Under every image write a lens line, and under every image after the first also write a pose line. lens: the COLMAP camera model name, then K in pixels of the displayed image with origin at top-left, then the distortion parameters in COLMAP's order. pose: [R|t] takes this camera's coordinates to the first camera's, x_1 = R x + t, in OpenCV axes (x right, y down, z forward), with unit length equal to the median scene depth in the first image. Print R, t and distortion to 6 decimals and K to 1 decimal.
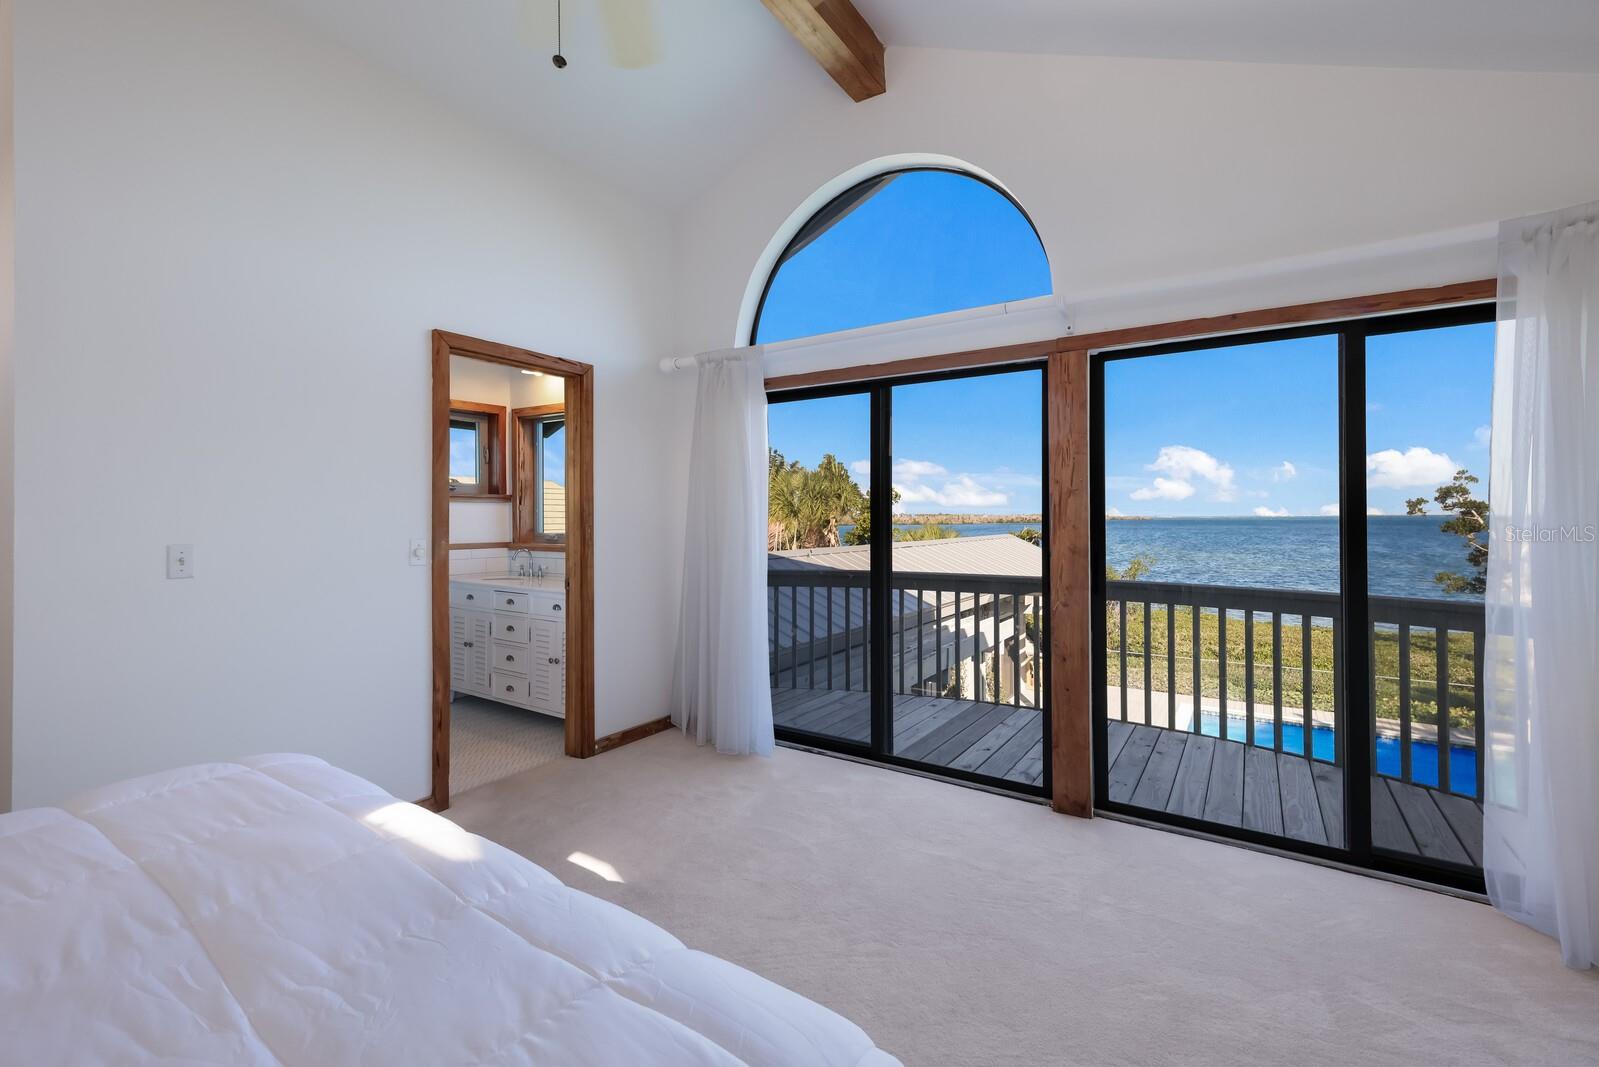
lens RADIAL K [[704.5, 0, 802.6], [0, 704.5, 519.7], [0, 0, 1]] dist [0.005351, 0.002245]
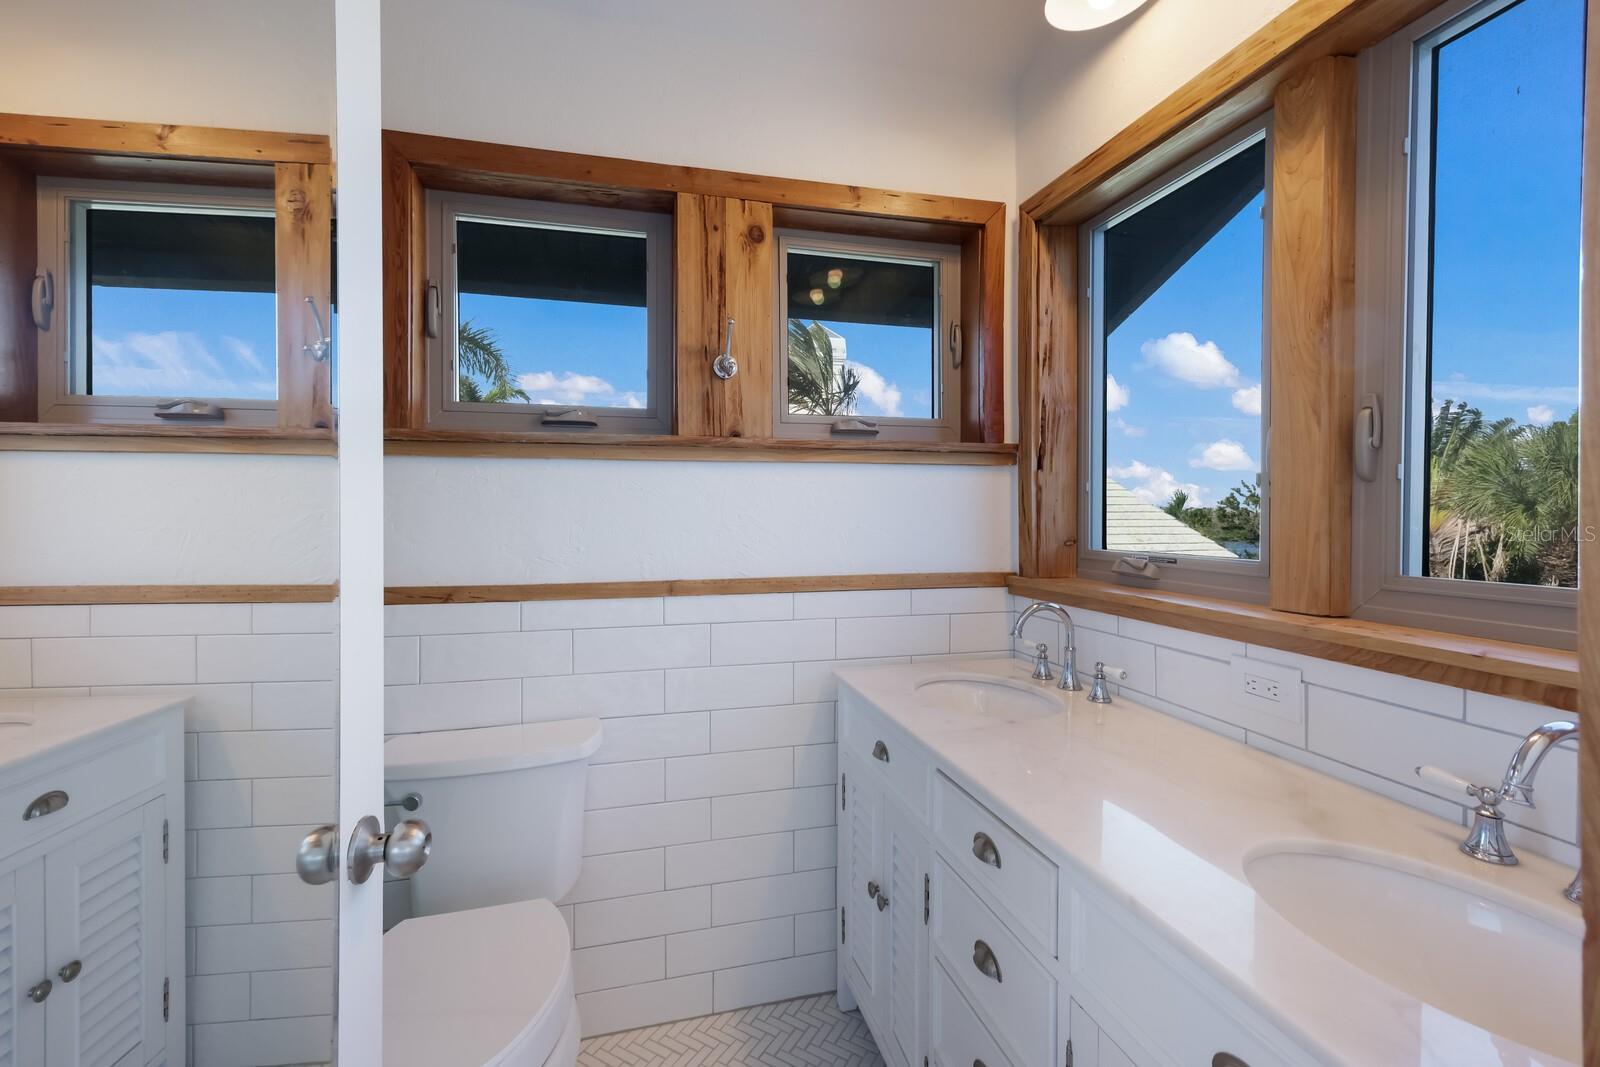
lens RADIAL K [[704.9, 0, 791.4], [0, 704.9, 523.3], [0, 0, 1]] dist [0.005351, 0.002245]
pose [[0.739069, 0.010581, -0.673547, -0.253311], [-0.002486, 0.999913, 0.012981, 0.001124], [0.673626, -0.007920, 0.739030, 0.652072]]
